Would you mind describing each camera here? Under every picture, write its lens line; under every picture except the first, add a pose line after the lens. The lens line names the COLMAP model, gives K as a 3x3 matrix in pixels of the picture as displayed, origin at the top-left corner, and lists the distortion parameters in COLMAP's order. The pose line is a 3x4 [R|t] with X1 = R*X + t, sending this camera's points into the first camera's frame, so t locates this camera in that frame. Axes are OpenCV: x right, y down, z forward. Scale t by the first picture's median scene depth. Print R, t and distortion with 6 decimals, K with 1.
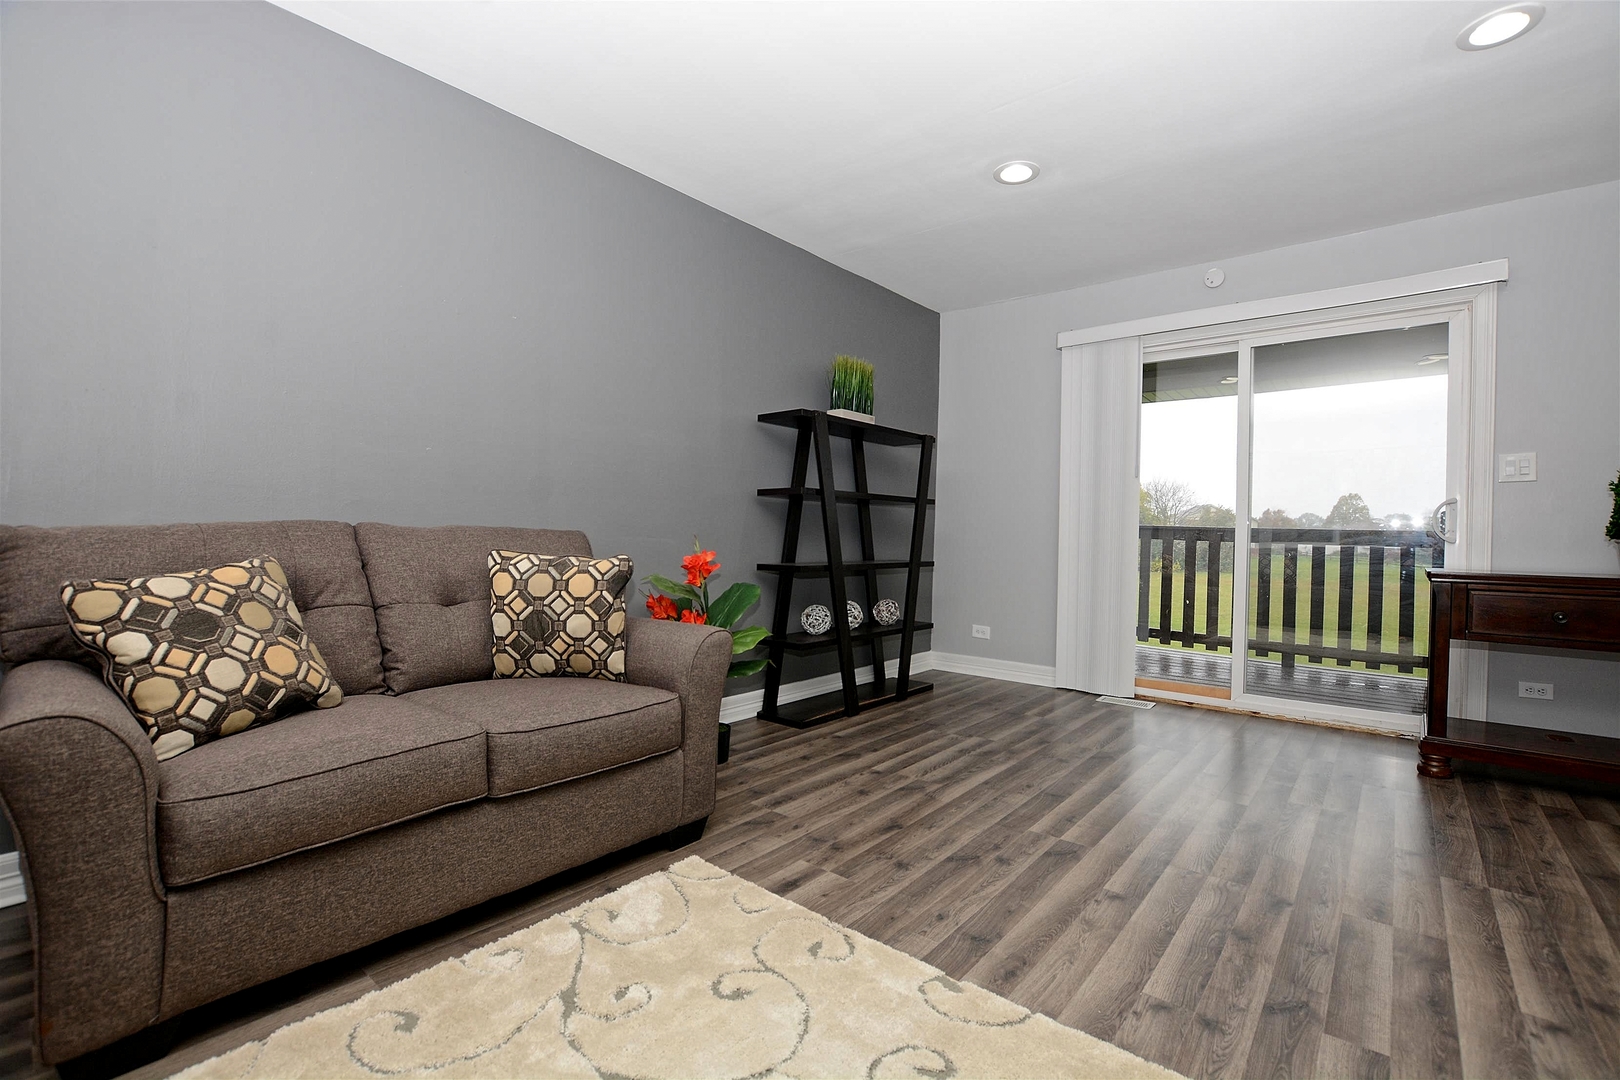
lens RADIAL K [[720.8, 0, 834.2], [0, 720.8, 554.7], [0, 0, 1]] dist [-0.030308, 0.004461]
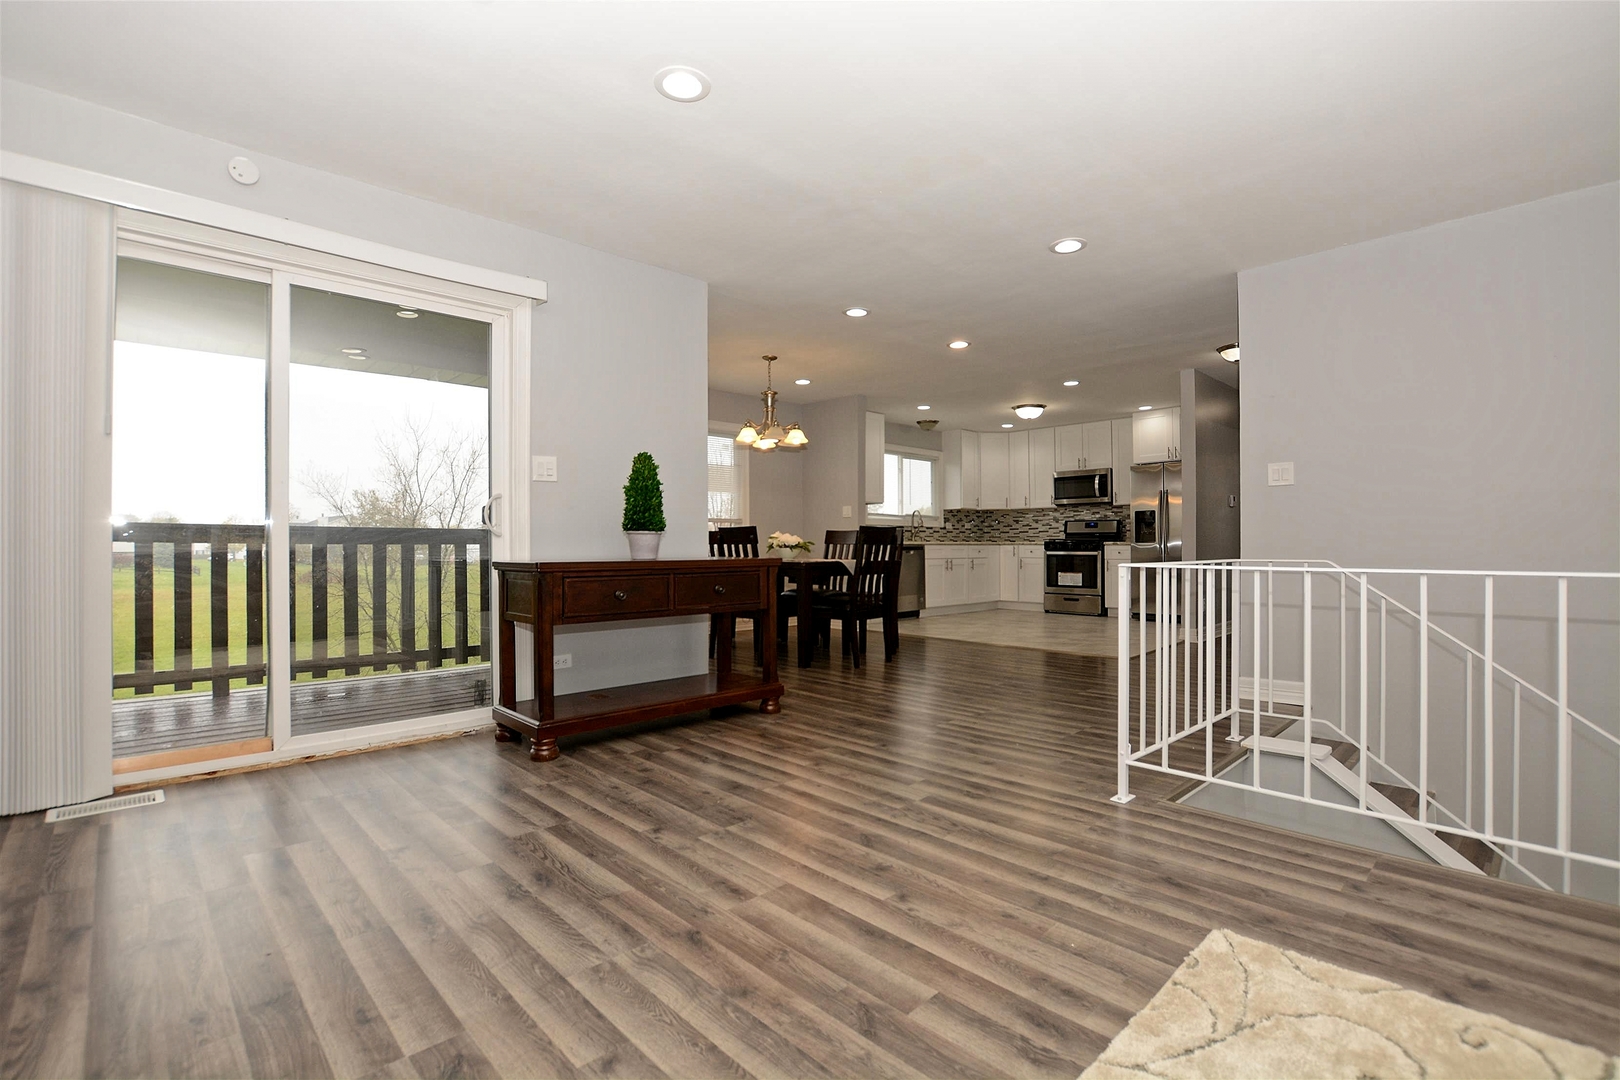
lens RADIAL K [[720.8, 0, 818.4], [0, 720.8, 549.6], [0, 0, 1]] dist [-0.030308, 0.004461]
pose [[0.119799, -0.023921, 0.992510, -0.123908], [0.032659, 0.999264, 0.020142, -0.003892], [-0.992261, 0.030001, 0.120492, 0.388014]]
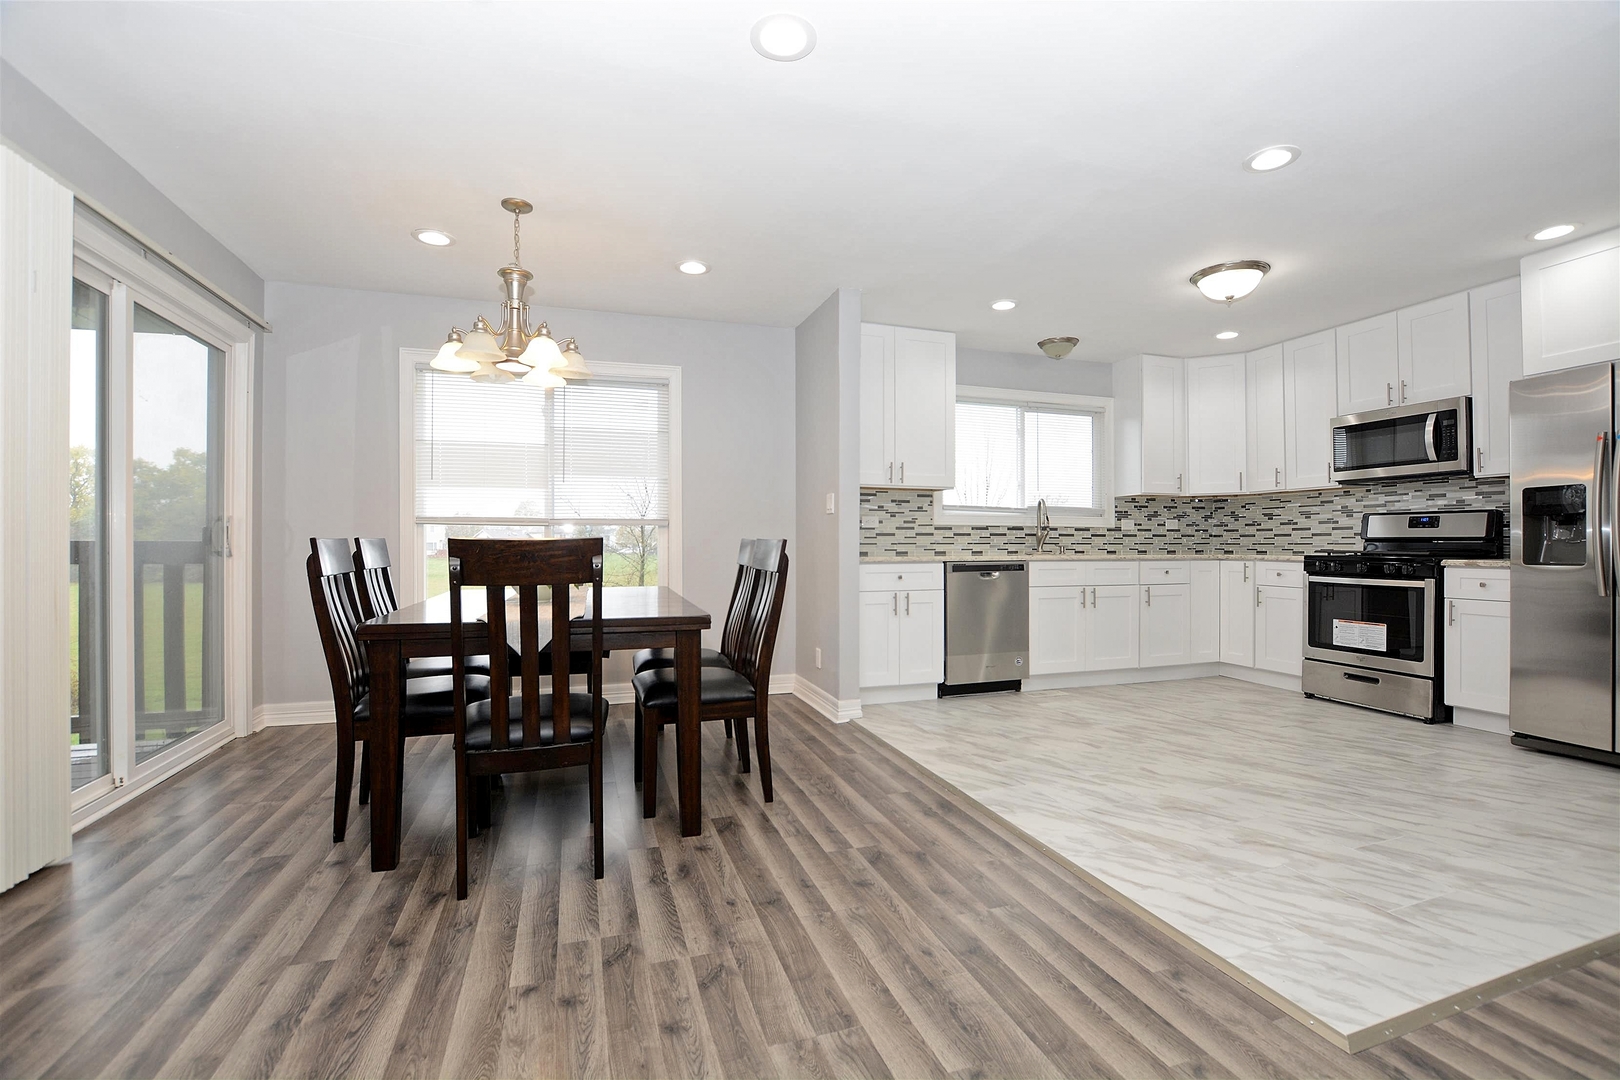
lens RADIAL K [[720.8, 0, 820.9], [0, 720.8, 542.0], [0, 0, 1]] dist [-0.030308, 0.004461]
pose [[0.529185, -0.015692, 0.848361, 1.117428], [0.034179, 0.999412, -0.002834, -0.004479], [-0.847818, 0.030496, 0.529410, -0.097206]]
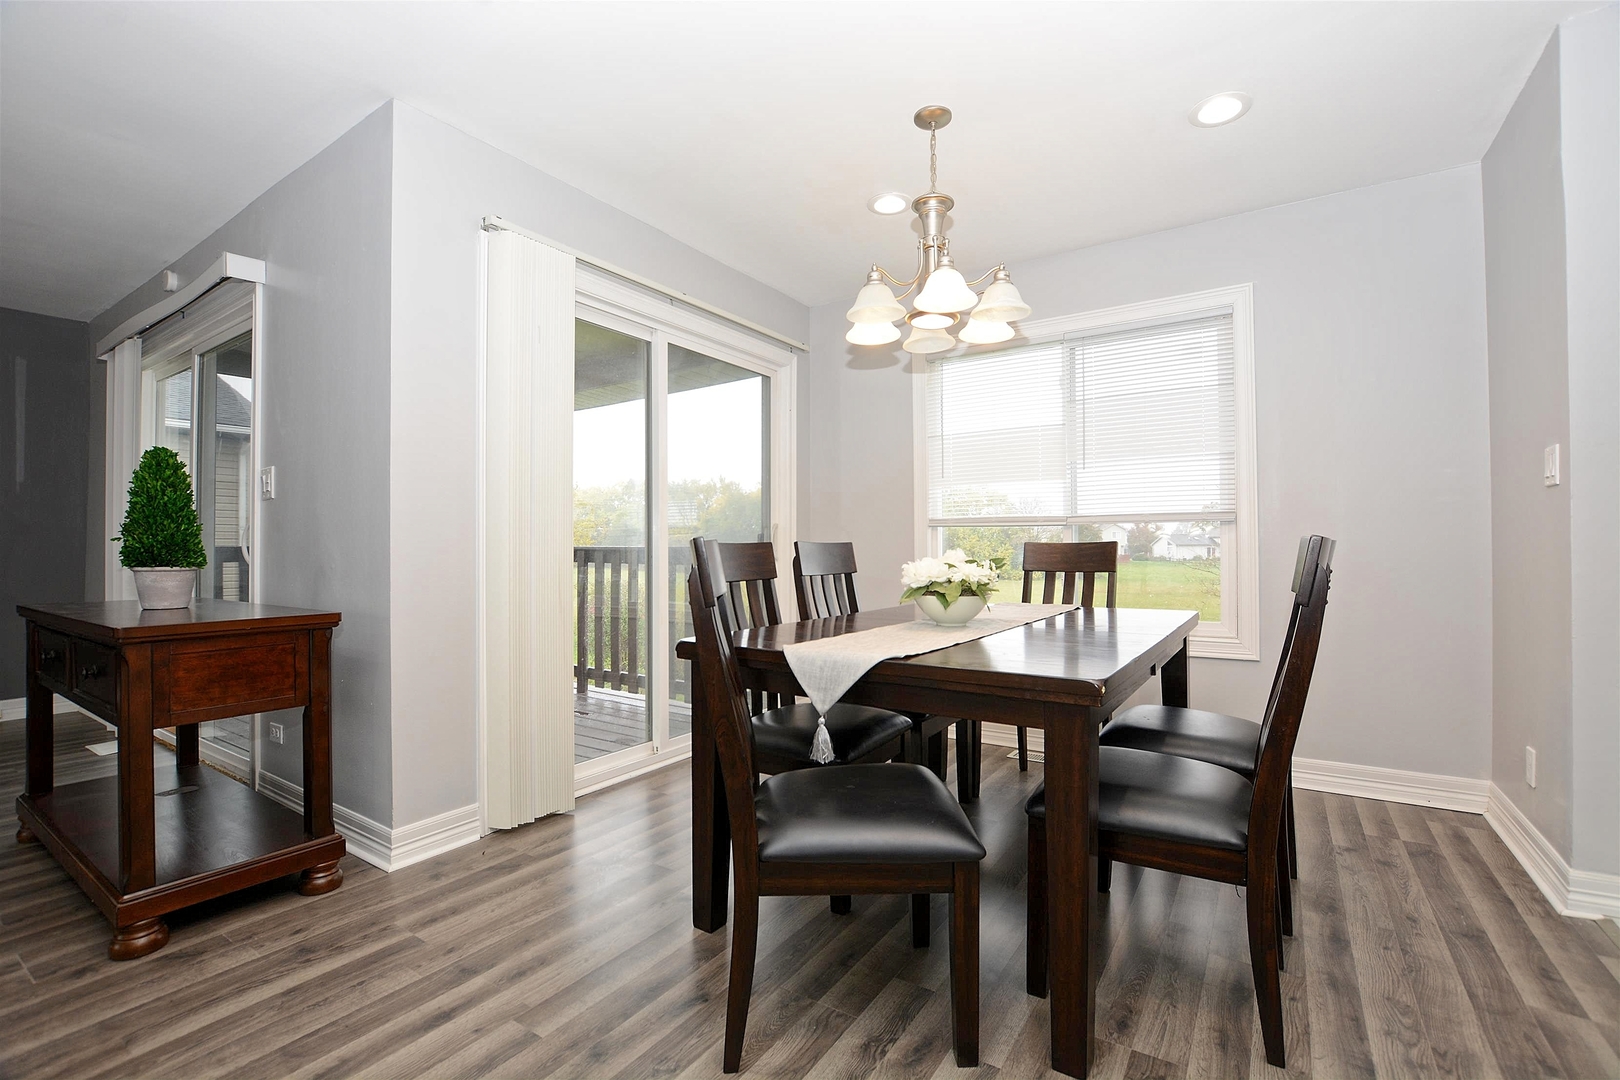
lens RADIAL K [[720.8, 0, 828.8], [0, 720.8, 535.3], [0, 0, 1]] dist [-0.030308, 0.004461]
pose [[0.992913, -0.015694, 0.117803, 1.508549], [0.022151, 0.998311, -0.053702, 0.009057], [-0.116761, 0.055930, 0.991584, 0.026329]]
